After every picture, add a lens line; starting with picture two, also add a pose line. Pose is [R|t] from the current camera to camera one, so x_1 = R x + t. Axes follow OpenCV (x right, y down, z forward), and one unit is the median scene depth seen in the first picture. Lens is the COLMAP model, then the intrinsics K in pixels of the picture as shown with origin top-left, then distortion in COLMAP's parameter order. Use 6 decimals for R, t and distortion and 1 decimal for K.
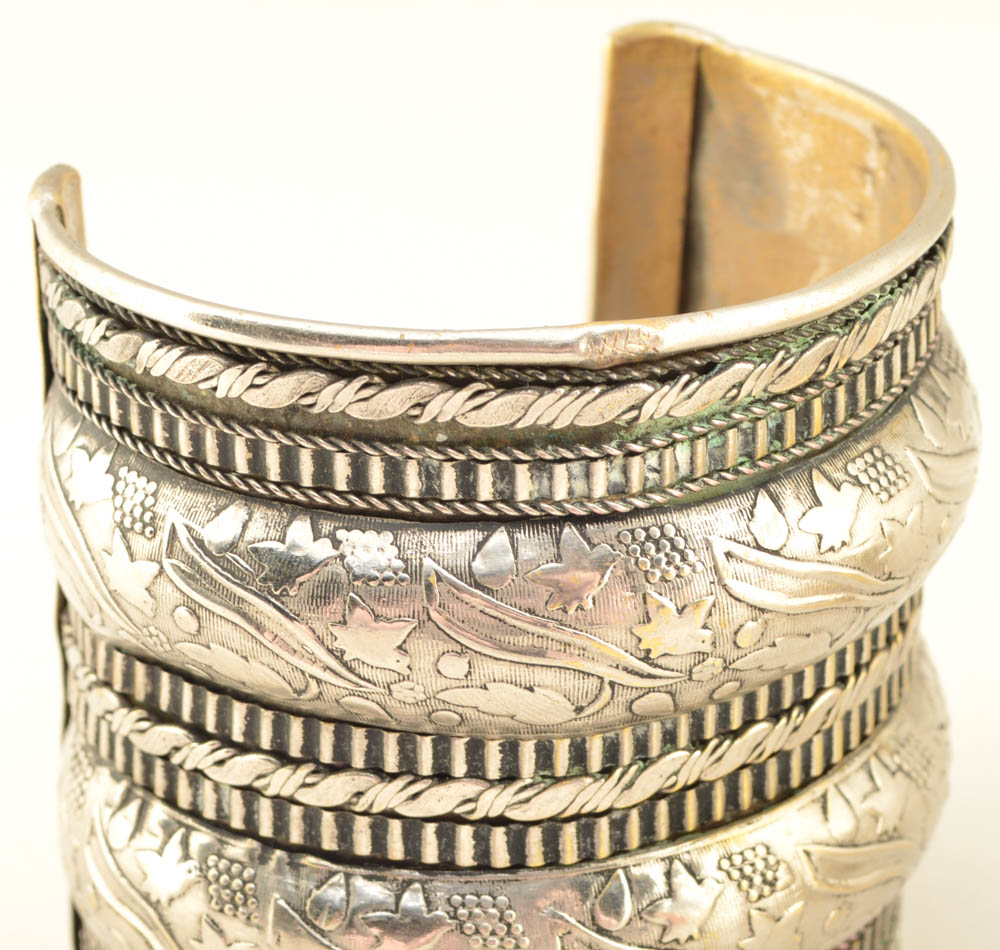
lens RADIAL K [[3476.2, 0, 499.6], [0, 3476.2, 473.9], [0, 0, 1]] dist [-0.034805, 0.000000]
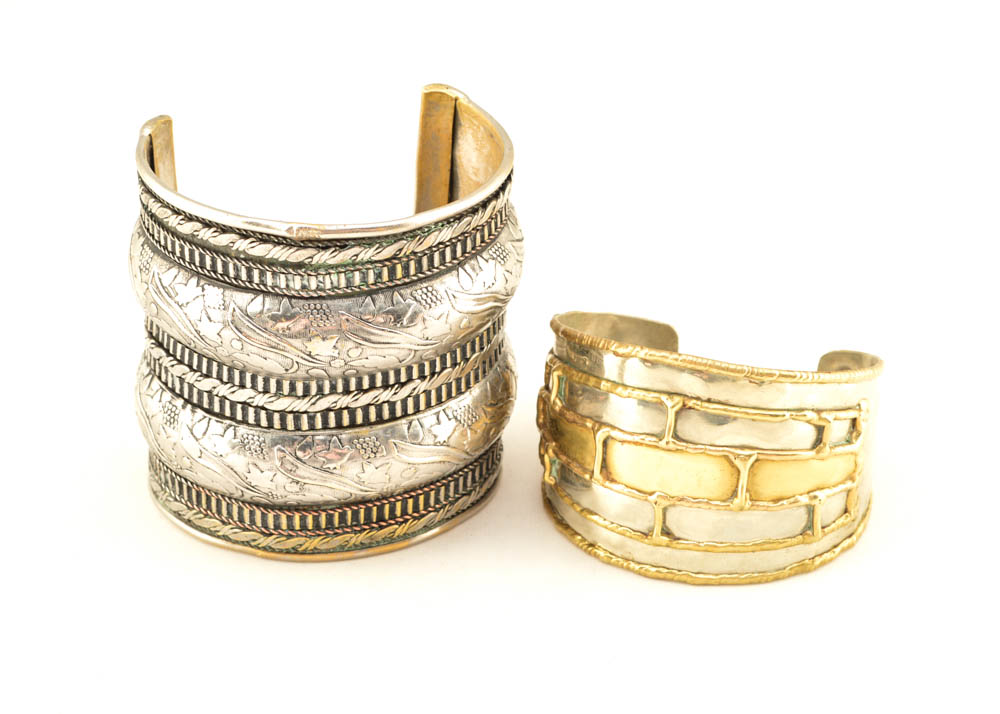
lens RADIAL K [[2466.5, 0, 500.4], [0, 2466.5, 357.8], [0, 0, 1]] dist [0.082384, 0.000000]
pose [[0.958696, 0.173916, -0.225067, 0.565547], [-0.154732, 0.982844, 0.100377, -0.143166], [0.238663, -0.061406, 0.969159, -0.695407]]
